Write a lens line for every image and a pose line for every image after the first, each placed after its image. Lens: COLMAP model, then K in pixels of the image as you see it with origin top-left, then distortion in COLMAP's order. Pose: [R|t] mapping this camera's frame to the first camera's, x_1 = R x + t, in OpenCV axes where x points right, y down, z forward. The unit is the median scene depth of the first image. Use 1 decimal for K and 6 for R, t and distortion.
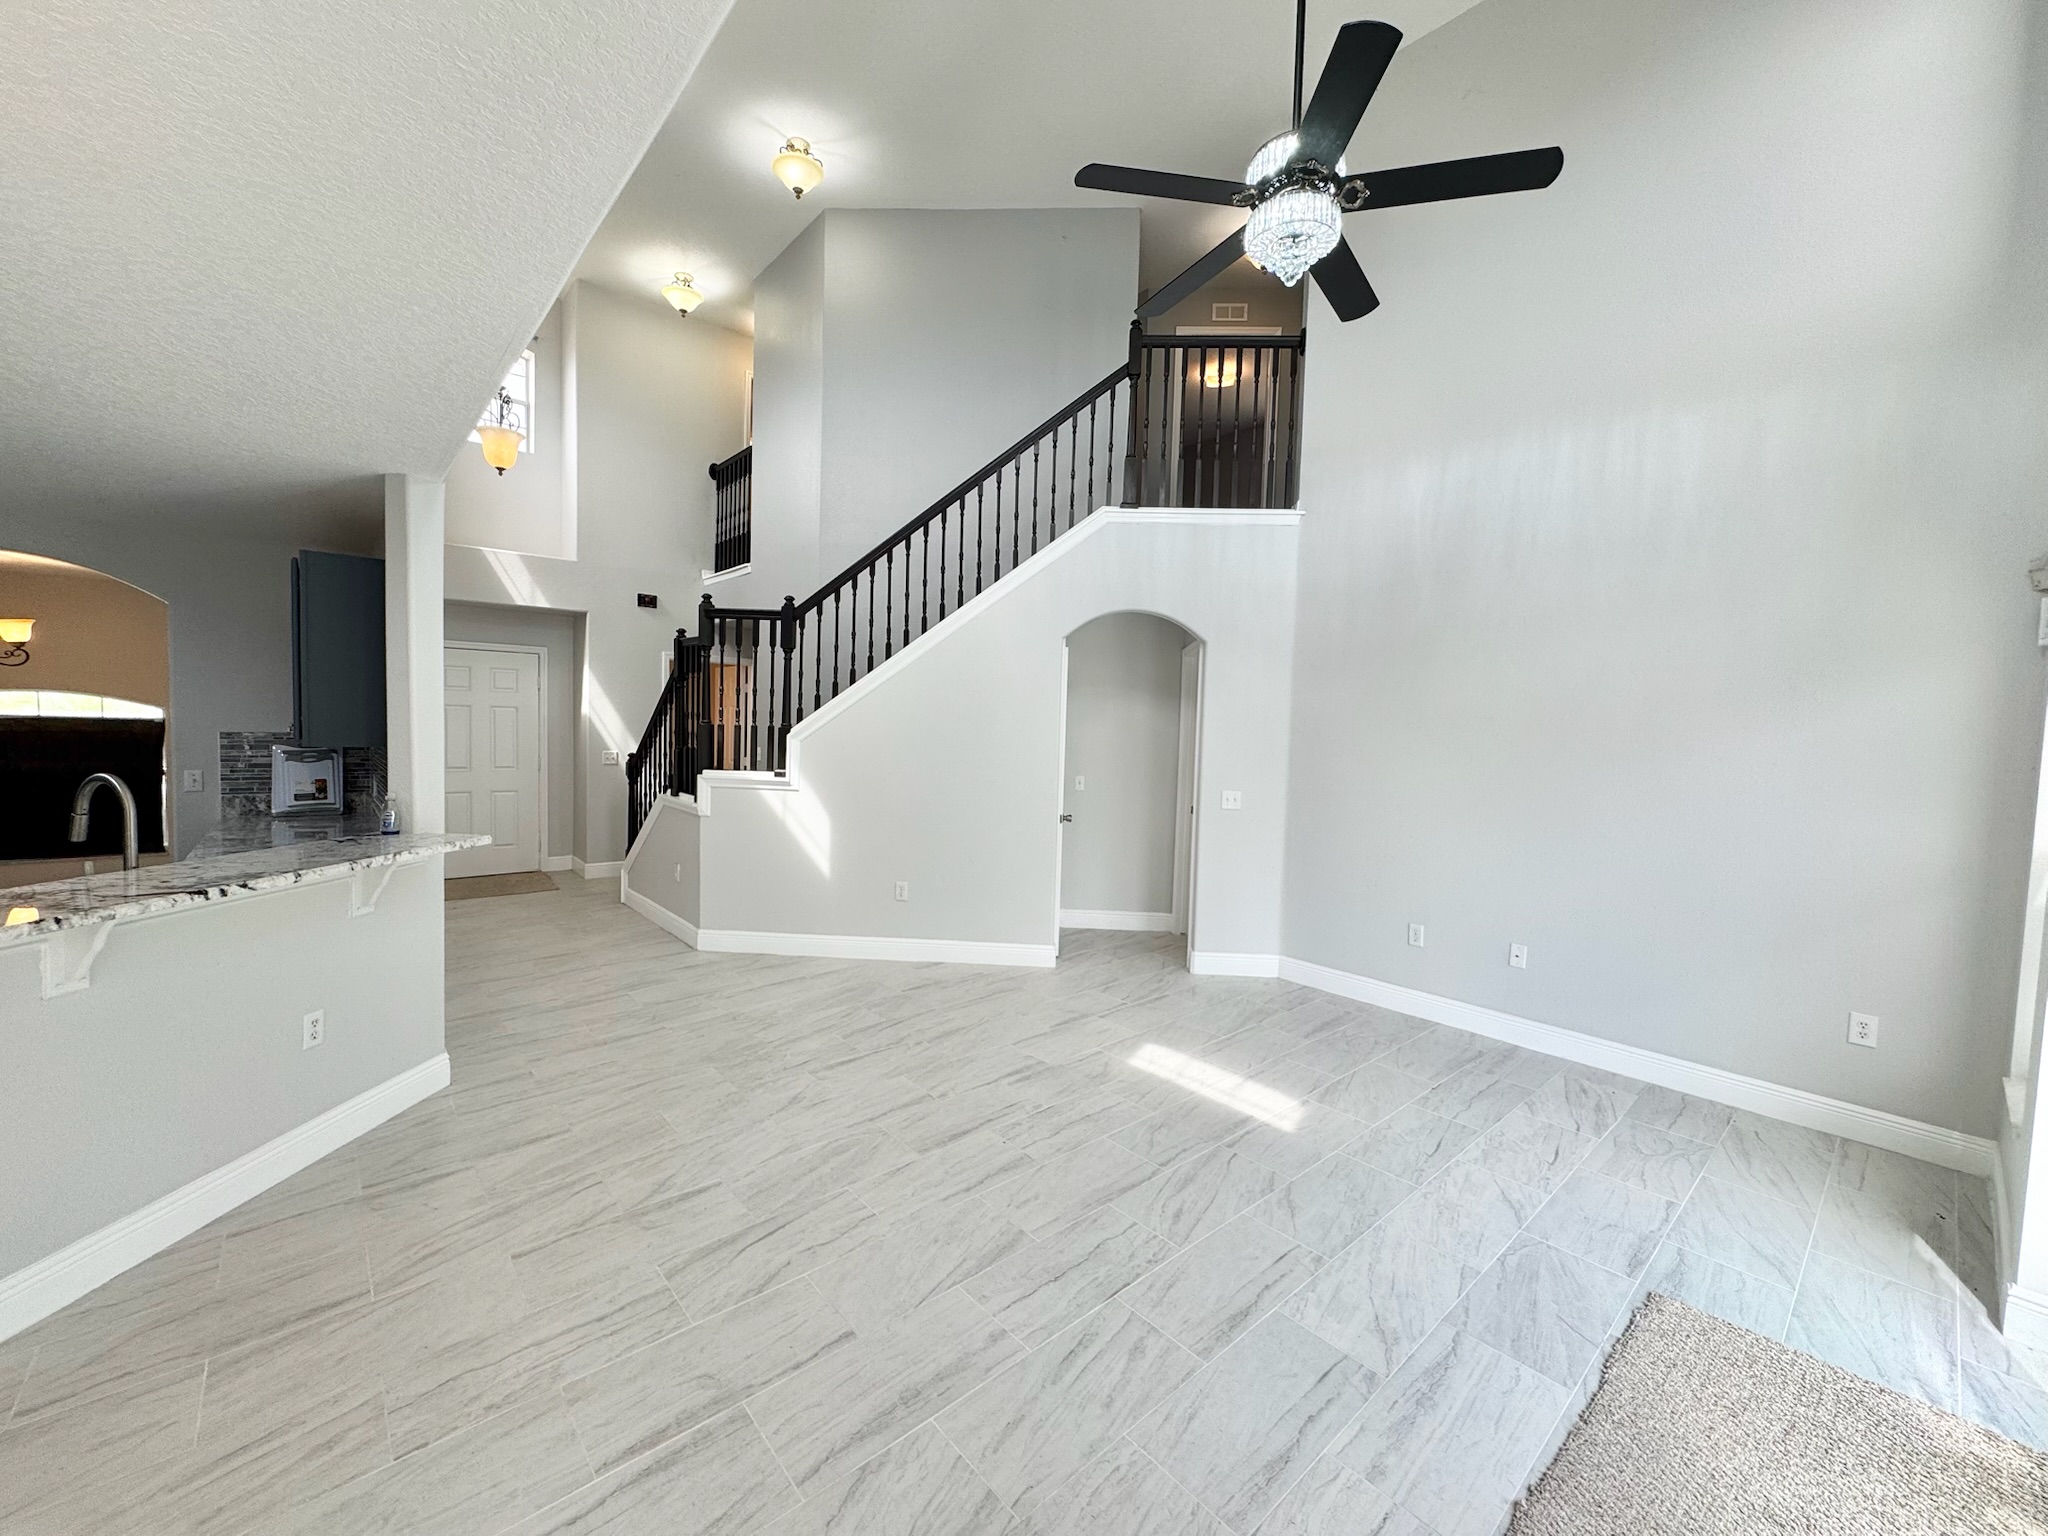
lens RADIAL K [[818.3, 0, 1023.6], [0, 818.3, 766.1], [0, 0, 1]] dist [-0.002271, -0.000009]
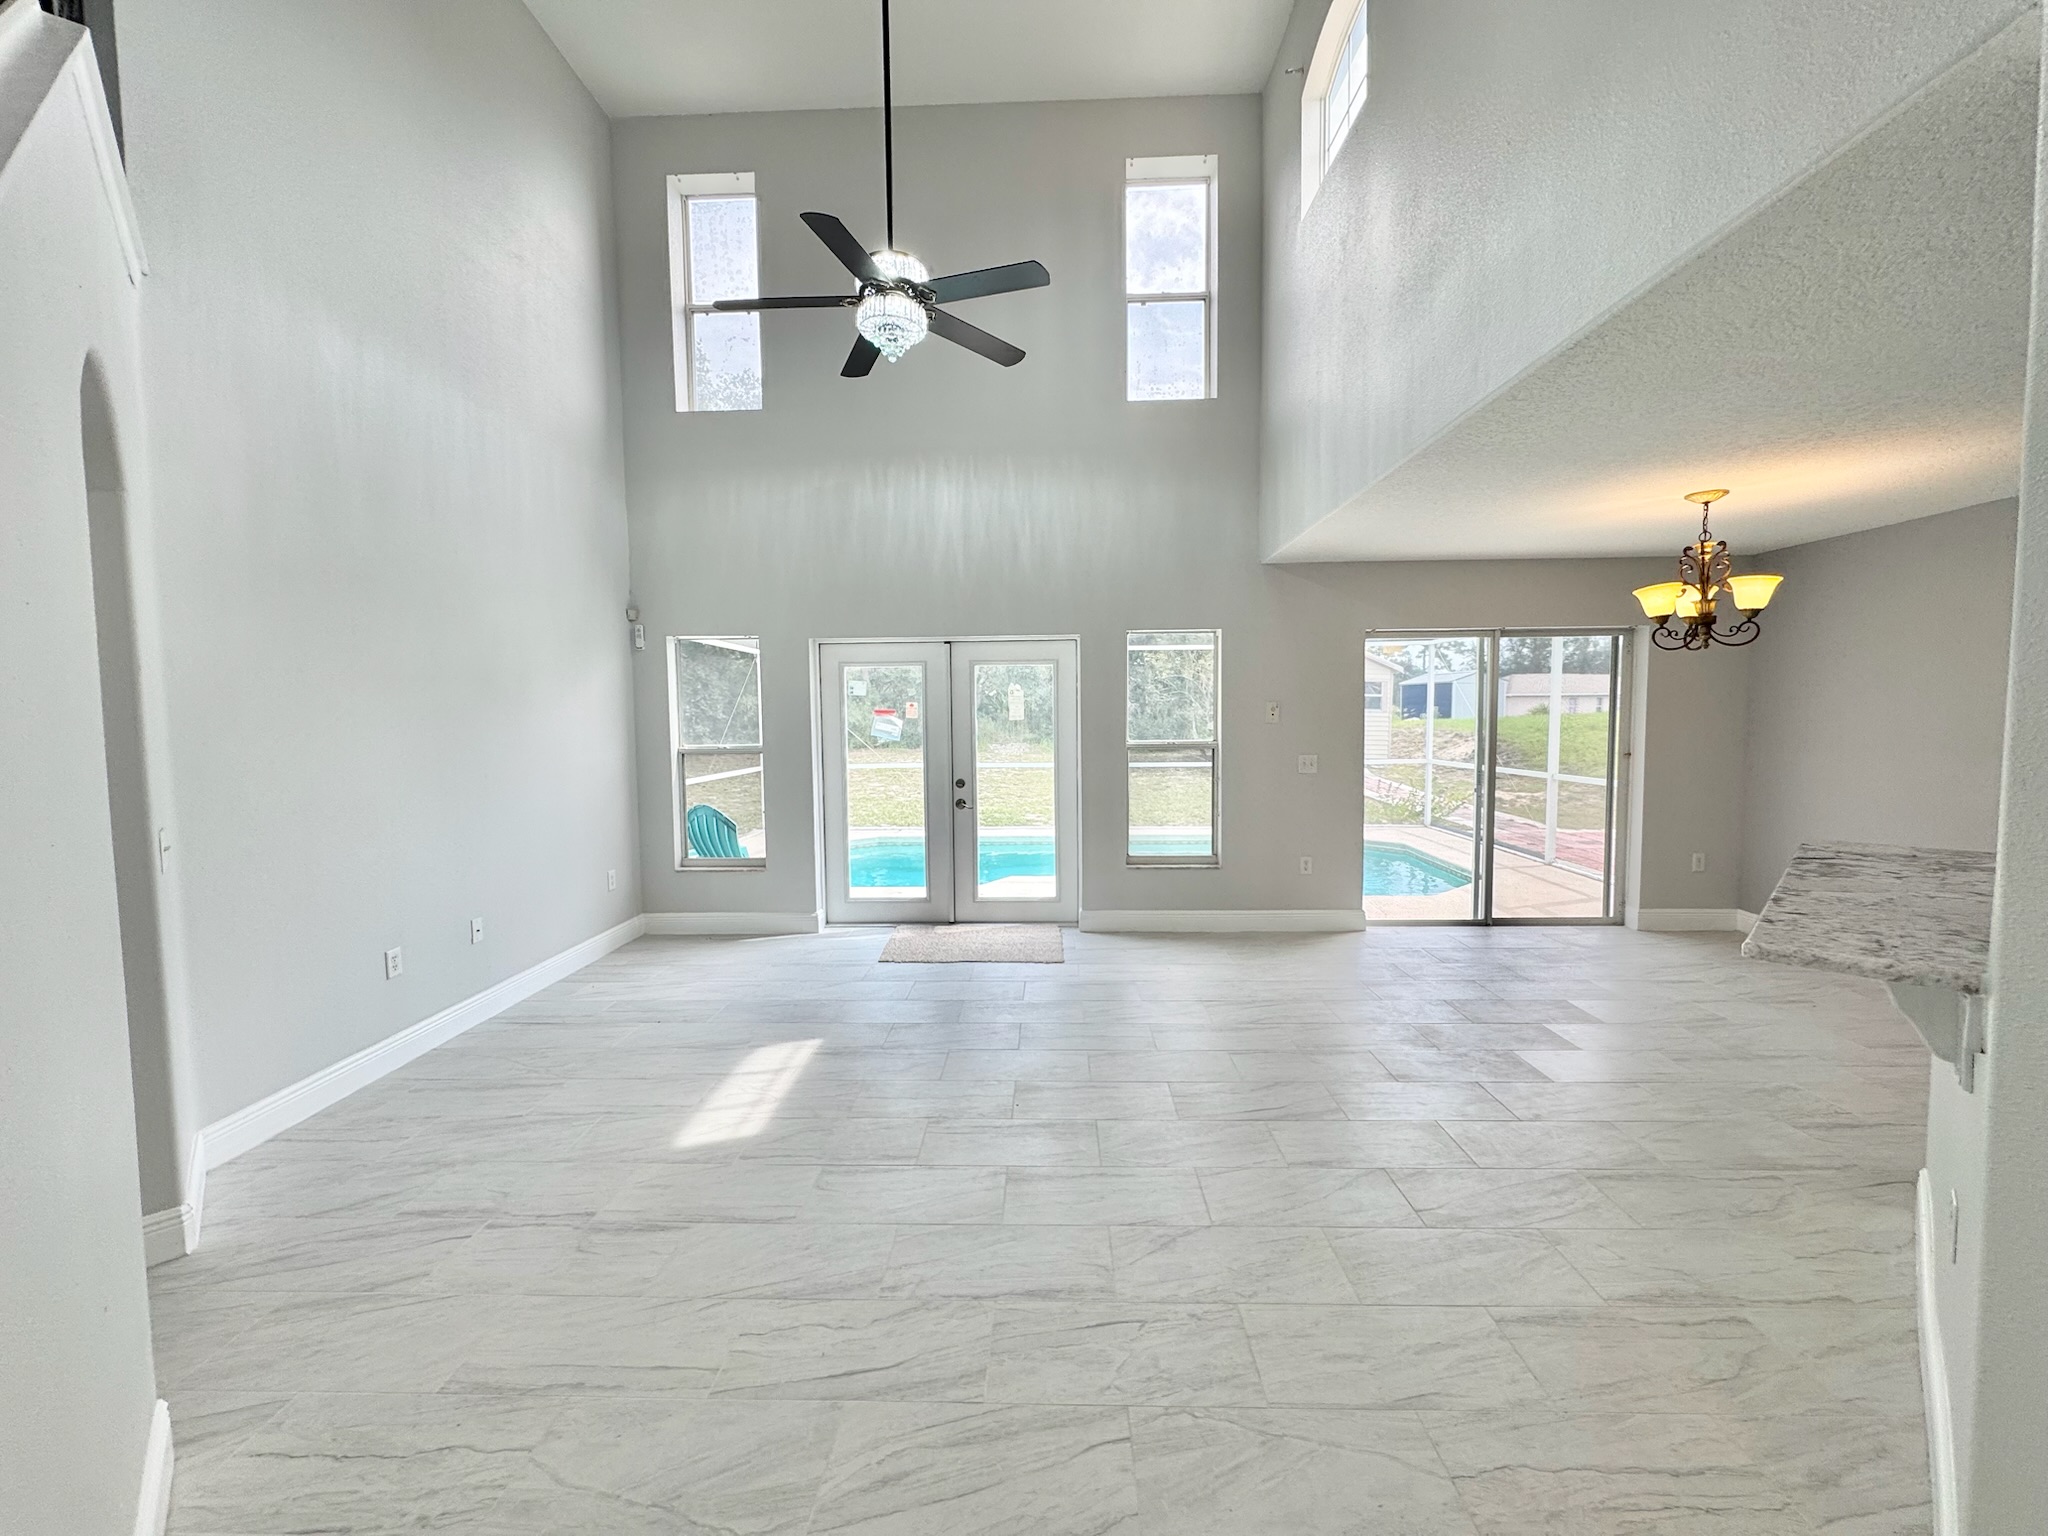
lens RADIAL K [[818.3, 0, 1030.1], [0, 818.3, 760.0], [0, 0, 1]] dist [-0.002271, -0.000009]
pose [[-0.731236, -0.060710, 0.679417, -0.518966], [0.029106, 0.992347, 0.119998, -0.063977], [-0.681503, 0.107522, -0.723873, 1.246109]]
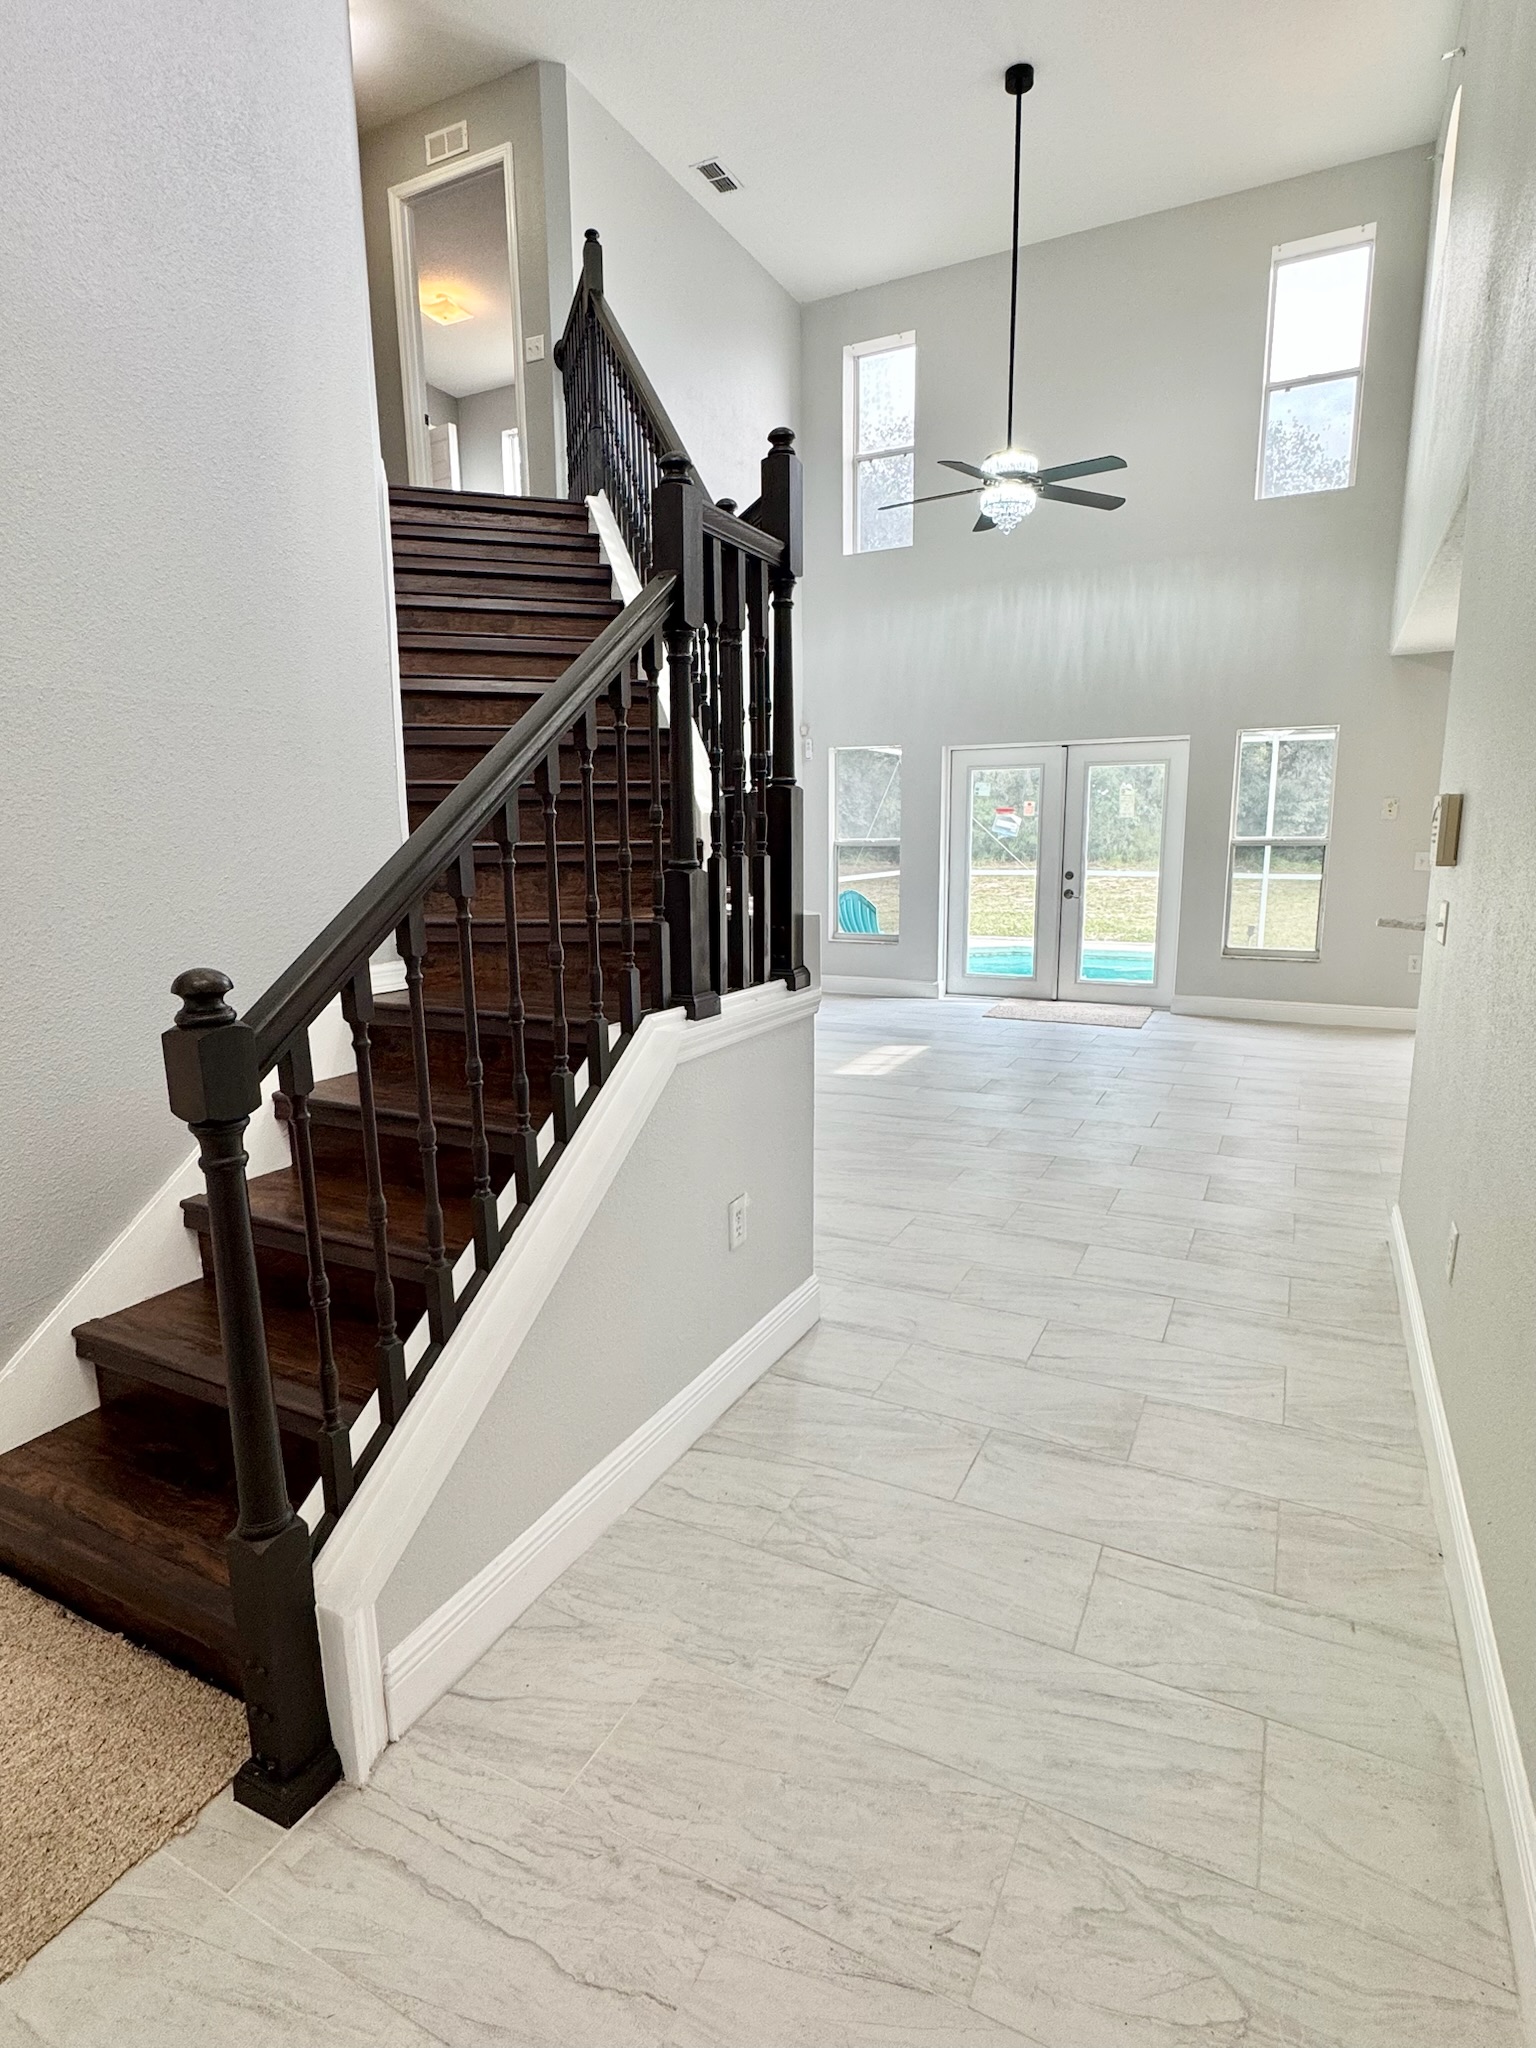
lens RADIAL K [[1063.5, 0, 770.1], [0, 1063.5, 1027.9], [0, 0, 1]] dist [0.003023, 0.000472]
pose [[-0.370386, -0.197911, 0.907549, -1.151078], [0.050350, 0.971324, 0.232367, -0.076204], [-0.927512, 0.131761, -0.349800, 1.583583]]
